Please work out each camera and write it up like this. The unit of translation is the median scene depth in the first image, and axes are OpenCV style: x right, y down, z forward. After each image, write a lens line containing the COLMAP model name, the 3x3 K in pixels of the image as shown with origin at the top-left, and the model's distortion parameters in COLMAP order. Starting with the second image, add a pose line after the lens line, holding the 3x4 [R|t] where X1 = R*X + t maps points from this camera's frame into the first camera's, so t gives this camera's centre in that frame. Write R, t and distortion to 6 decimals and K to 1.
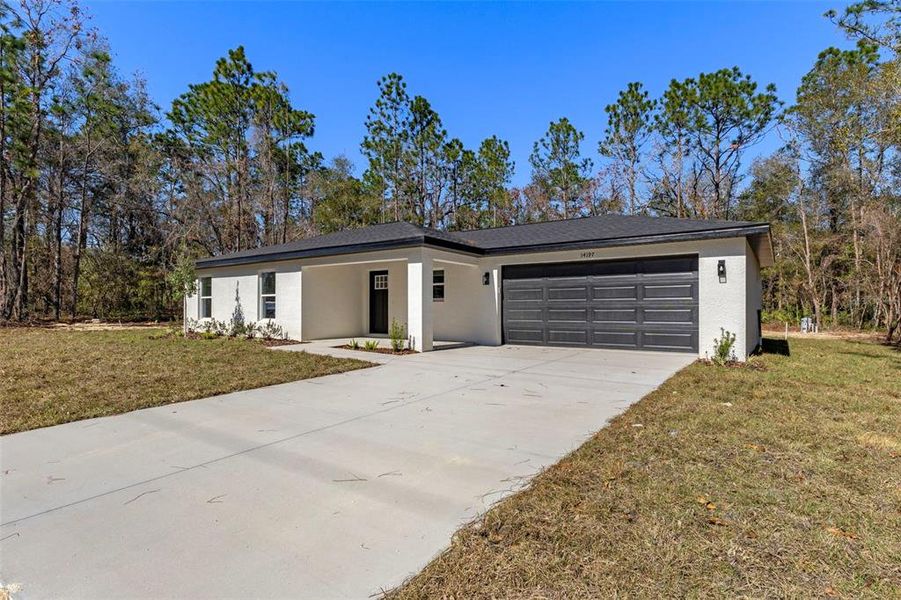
lens RADIAL K [[374.9, 0, 513.3], [0, 374.9, 302.1], [0, 0, 1]] dist [-0.001288, -0.000105]
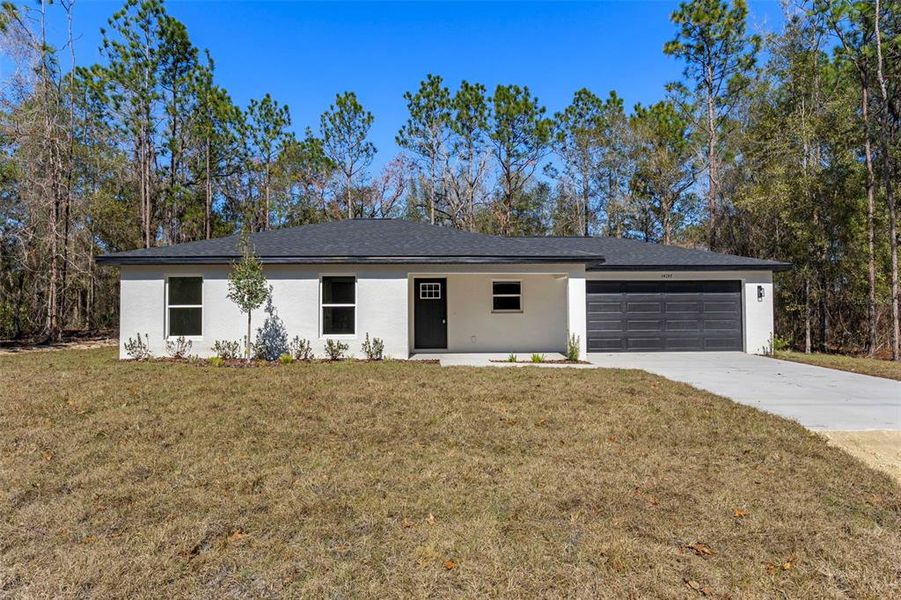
lens RADIAL K [[454.3, 0, 450.5], [0, 454.3, 300.0], [0, 0, 1]] dist [0.001990, 0.000116]
pose [[0.868586, 0.014228, 0.495334, -0.876282], [-0.003872, 0.999752, -0.021927, -0.008654], [-0.495523, 0.017128, 0.868426, 0.038405]]
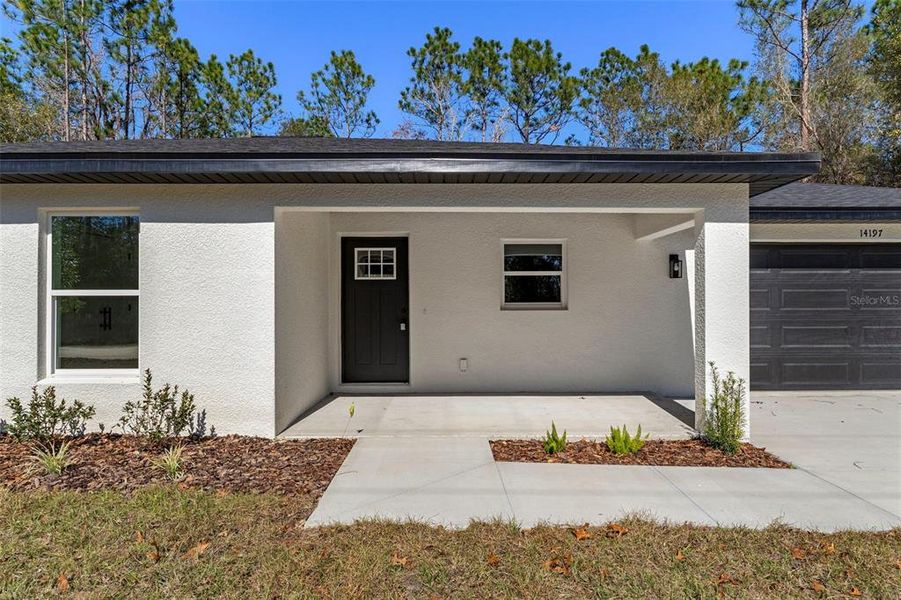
lens RADIAL K [[454.3, 0, 450.5], [0, 454.3, 300.0], [0, 0, 1]] dist [0.001990, 0.000116]
pose [[0.884843, 0.002689, 0.465881, -0.539225], [-0.007014, 0.999947, 0.007549, -0.016536], [-0.465836, -0.009948, 0.884815, 0.511399]]
